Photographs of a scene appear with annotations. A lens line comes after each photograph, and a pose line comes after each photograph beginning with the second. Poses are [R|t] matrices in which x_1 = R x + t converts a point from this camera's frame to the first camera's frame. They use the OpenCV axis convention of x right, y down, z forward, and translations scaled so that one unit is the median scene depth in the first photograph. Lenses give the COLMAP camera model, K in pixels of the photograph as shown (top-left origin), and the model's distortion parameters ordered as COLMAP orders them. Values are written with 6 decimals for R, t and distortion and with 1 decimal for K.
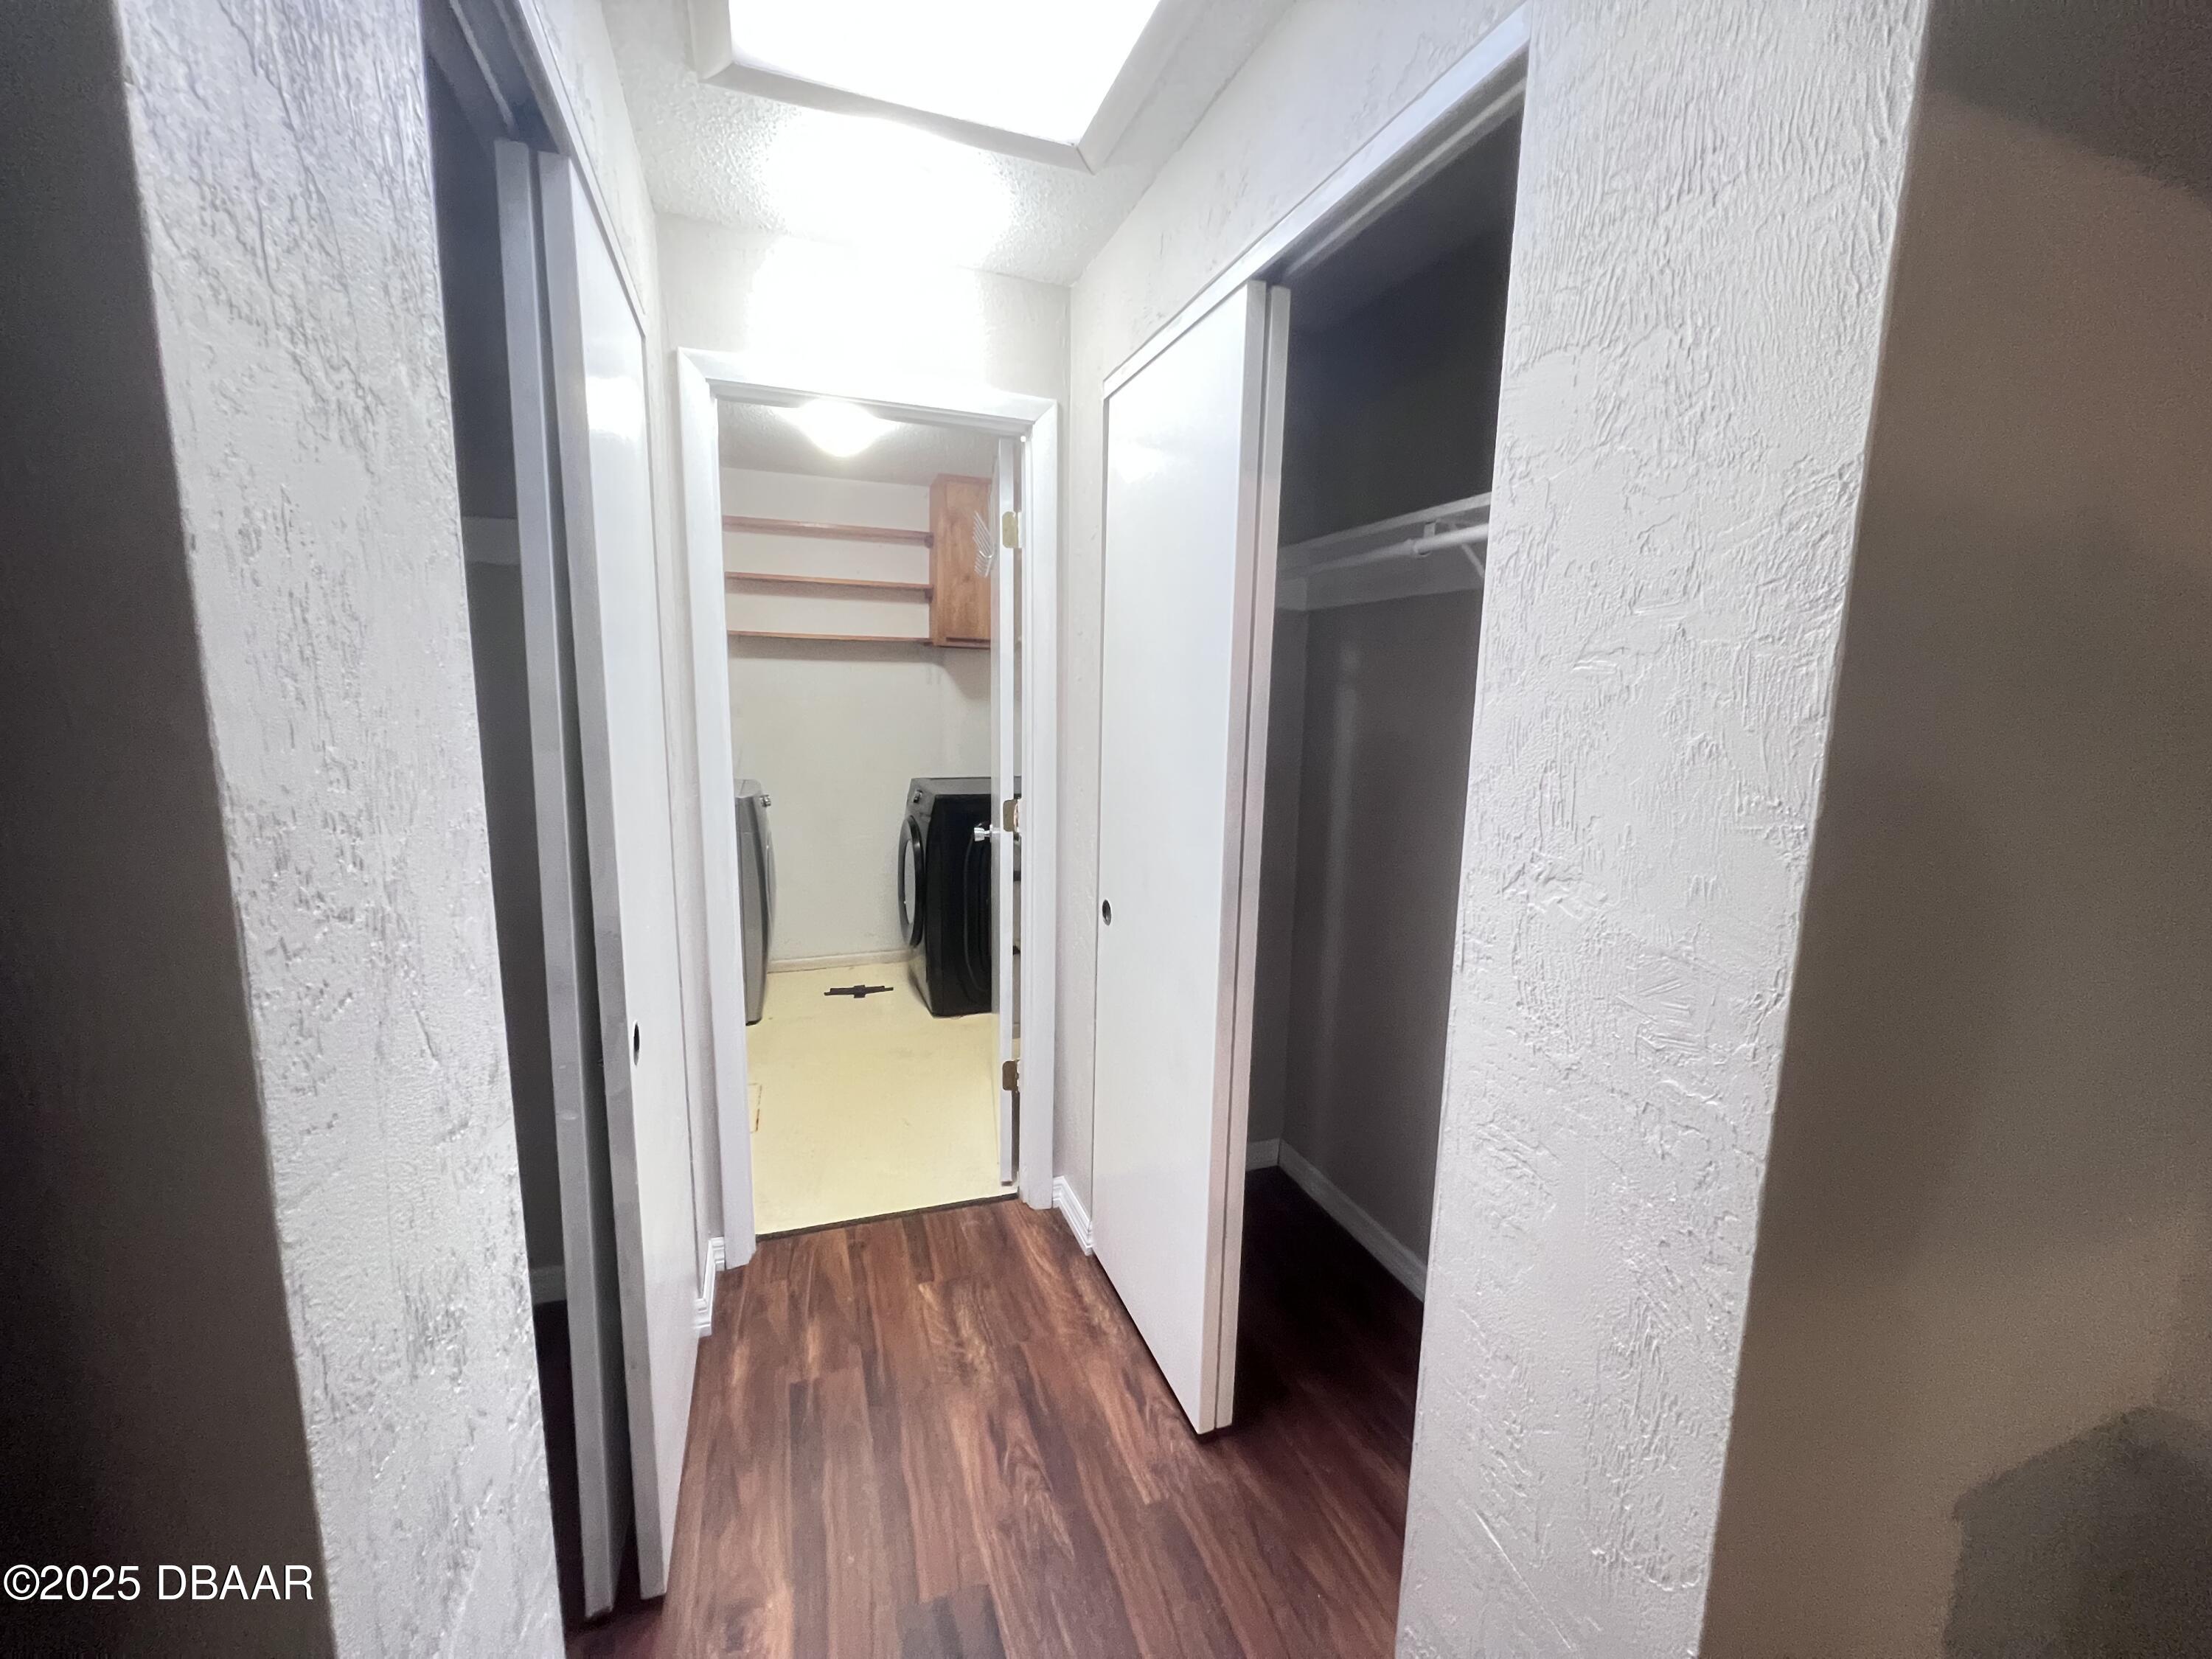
lens RADIAL K [[884.6, 0, 1101.6], [0, 884.6, 820.0], [0, 0, 1]] dist [-0.002036, 0.000665]
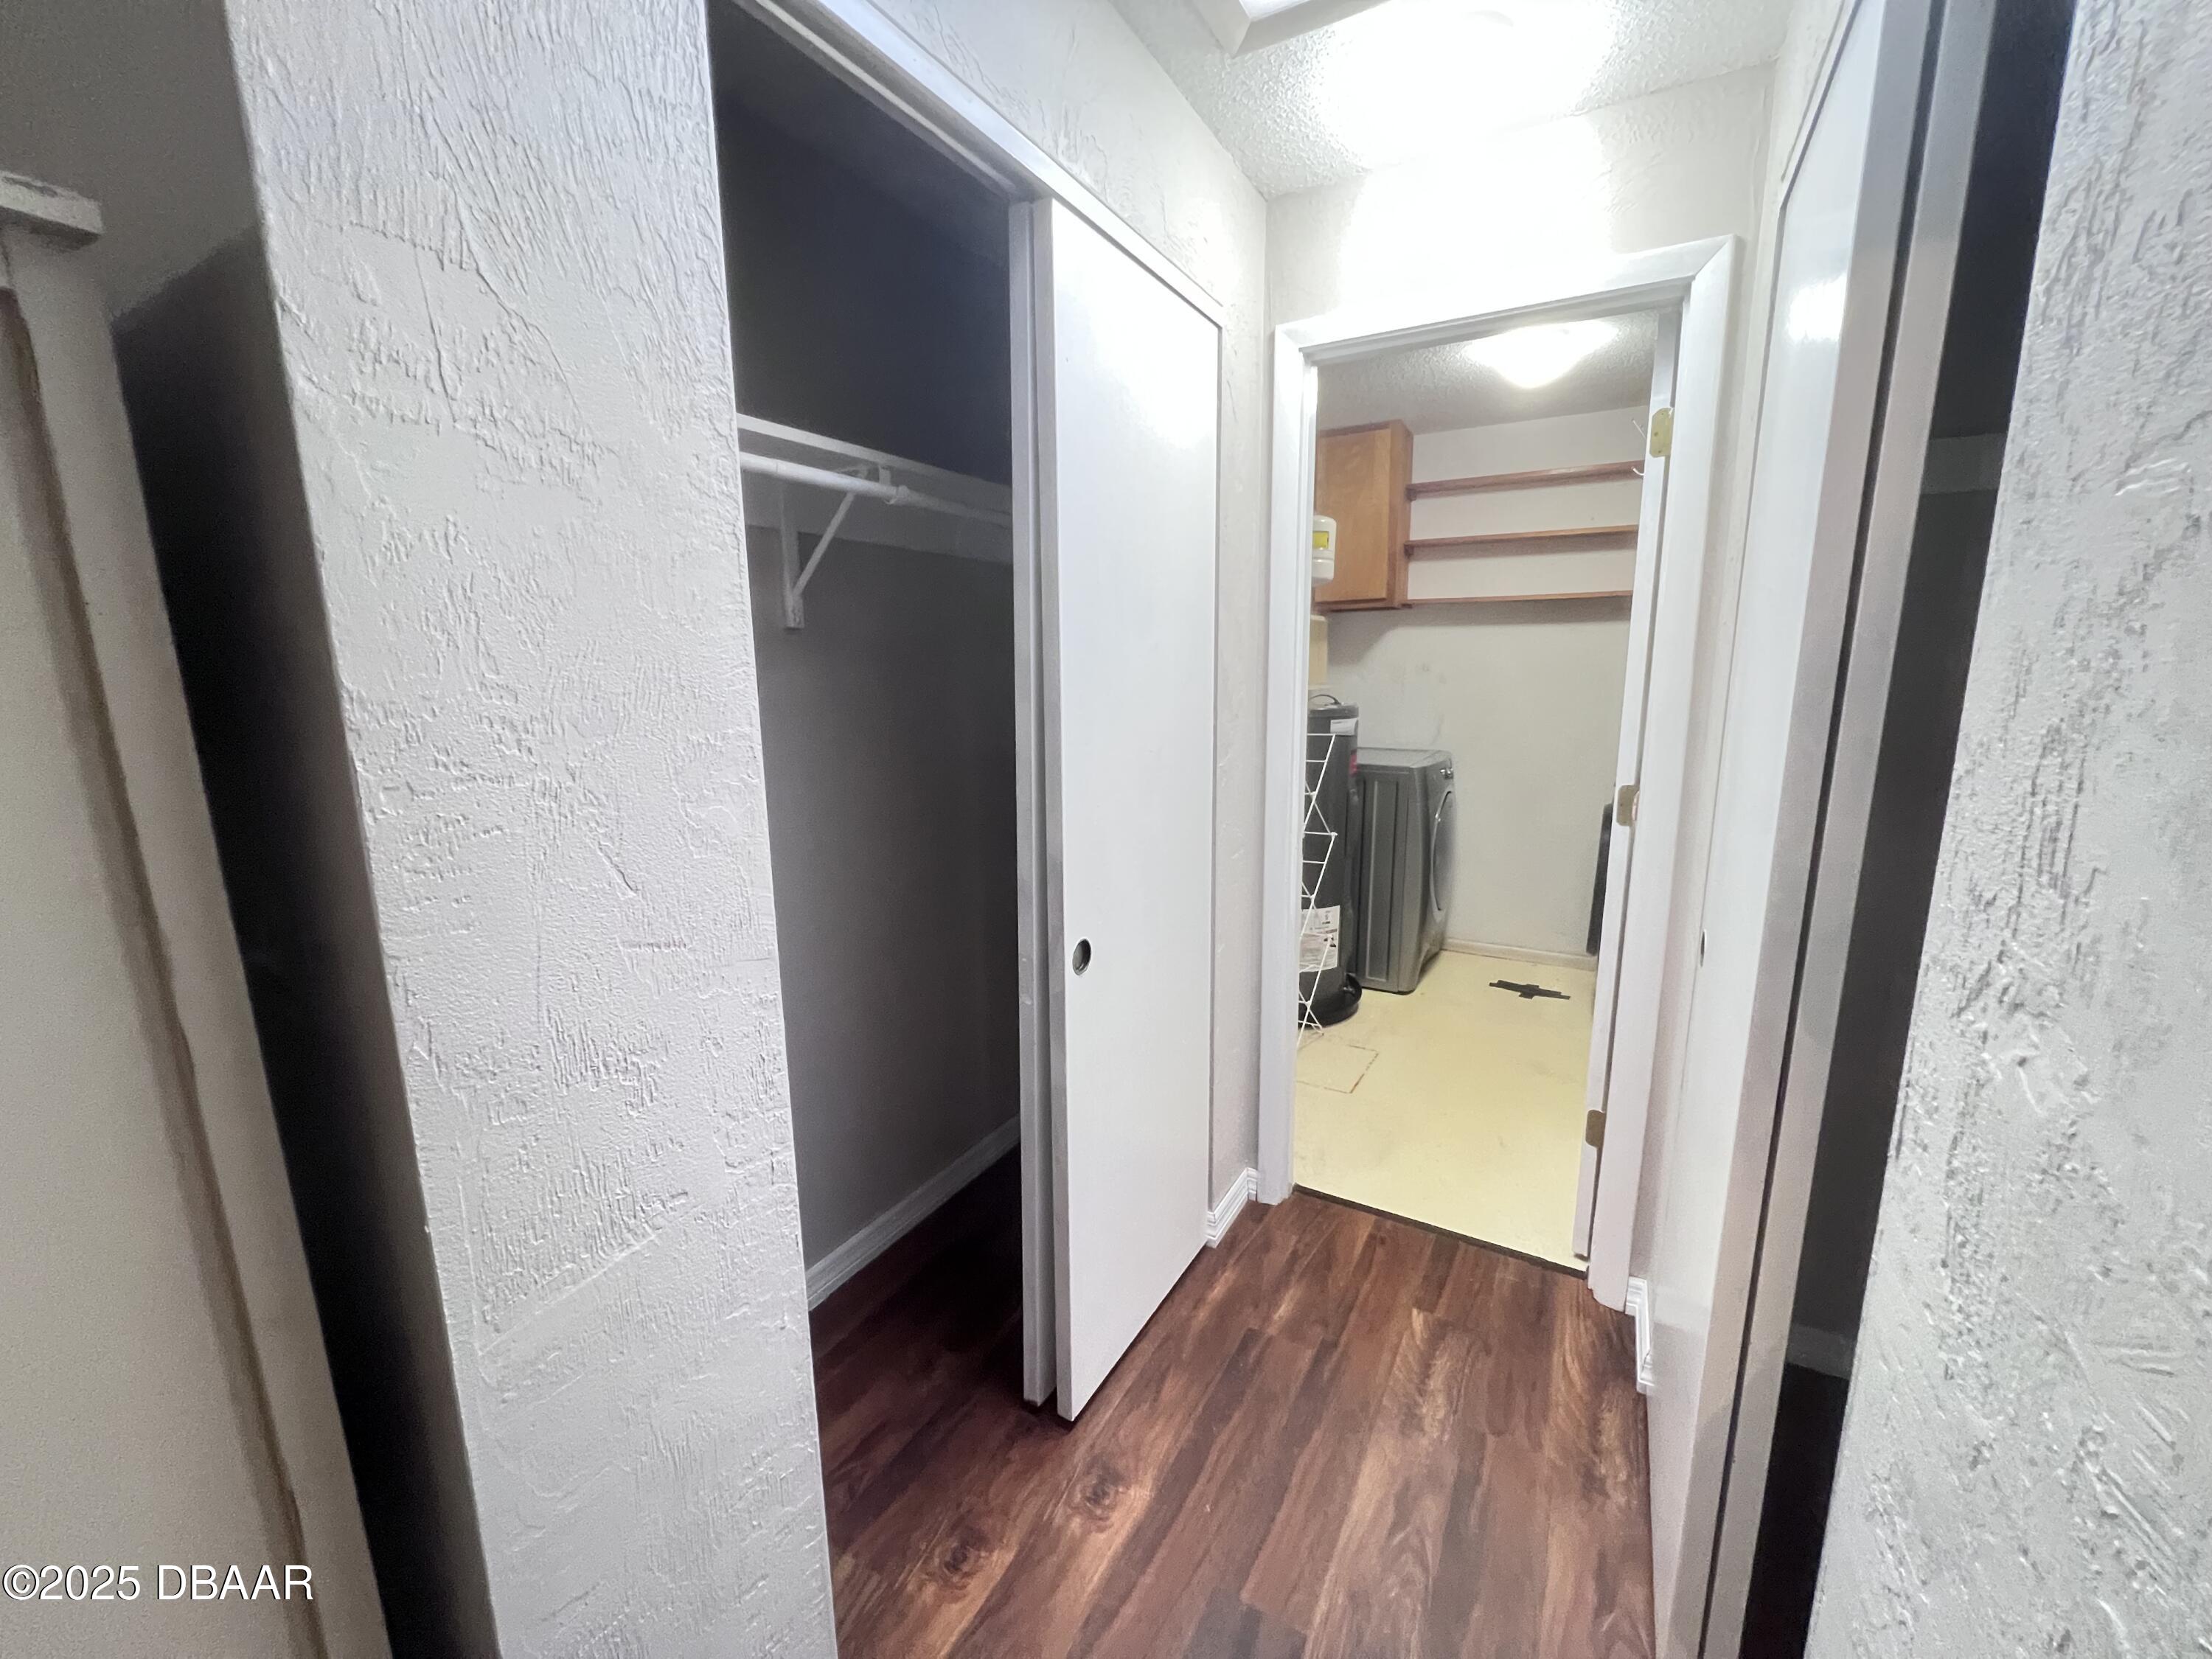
lens RADIAL K [[884.6, 0, 1106.7], [0, 884.6, 821.3], [0, 0, 1]] dist [-0.002036, 0.000665]
pose [[0.646444, 0.108898, -0.755150, 0.219647], [-0.087490, 0.993813, 0.068419, -0.005213], [0.757929, 0.021839, 0.651972, 0.158533]]
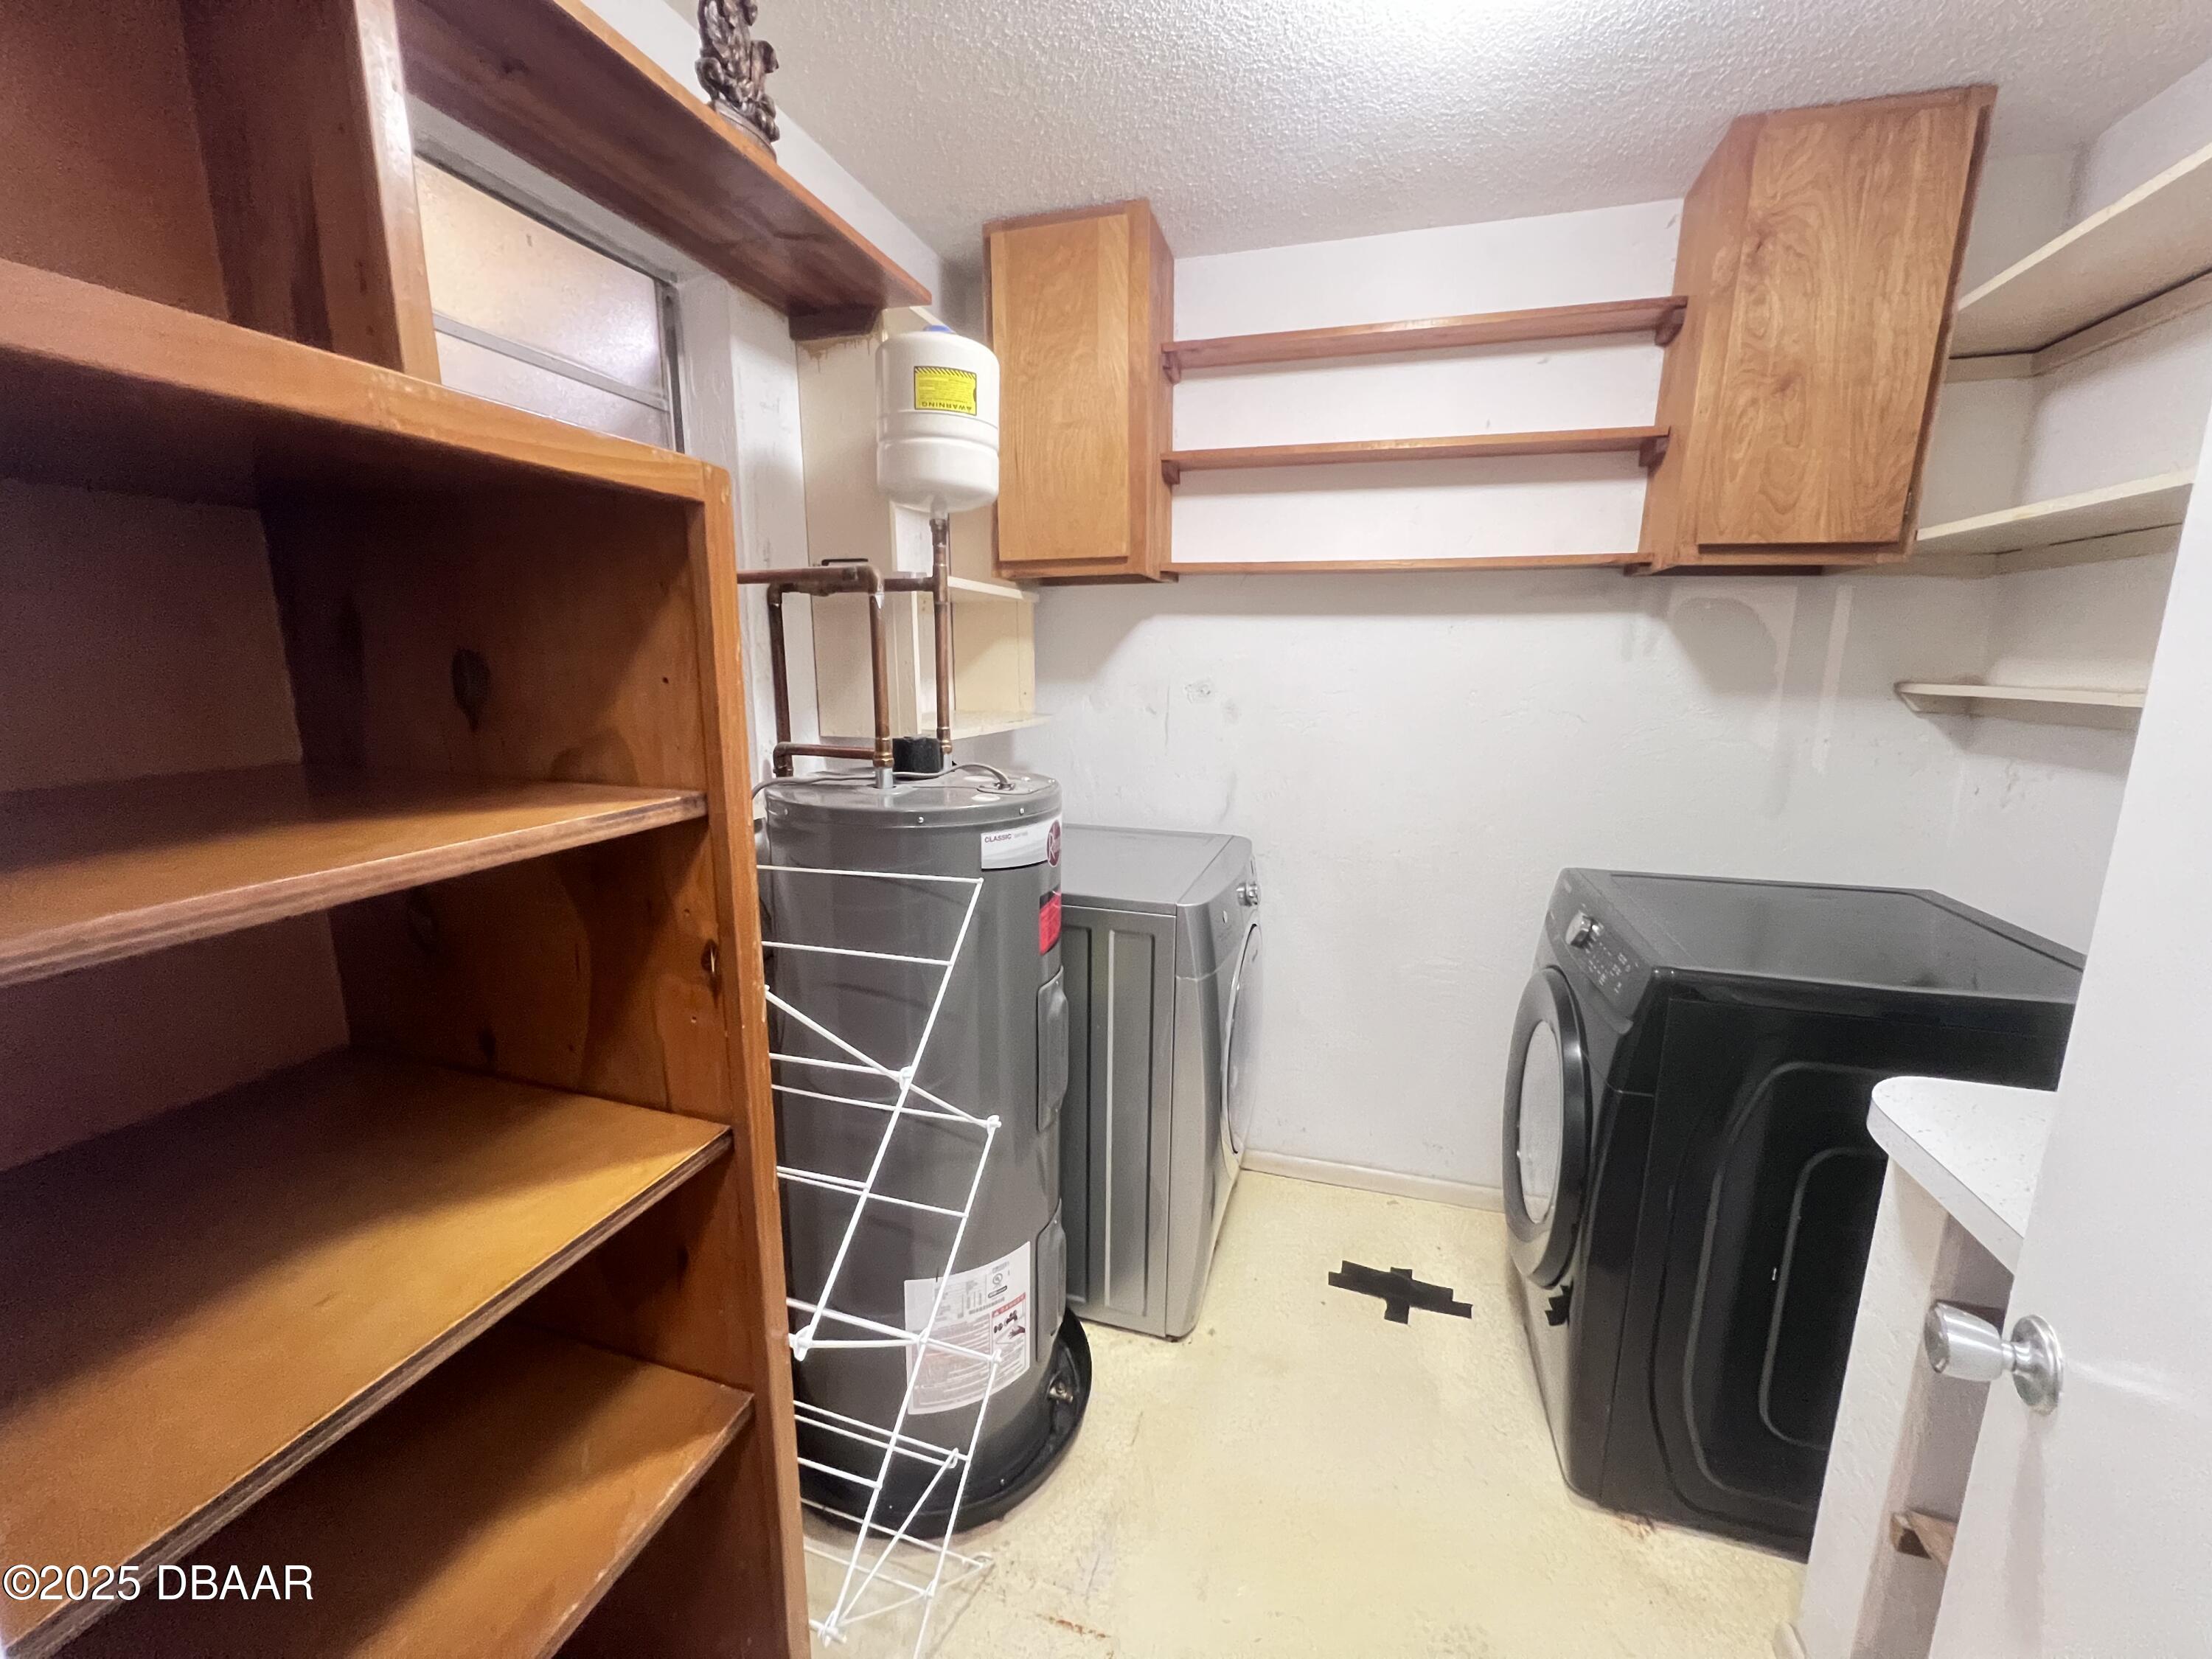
lens RADIAL K [[884.6, 0, 1113.8], [0, 884.6, 808.9], [0, 0, 1]] dist [-0.002036, 0.000665]
pose [[0.806937, 0.090070, -0.583730, -0.280666], [-0.079737, 0.995869, 0.043435, -0.162591], [0.585231, 0.011495, 0.810785, 1.014522]]
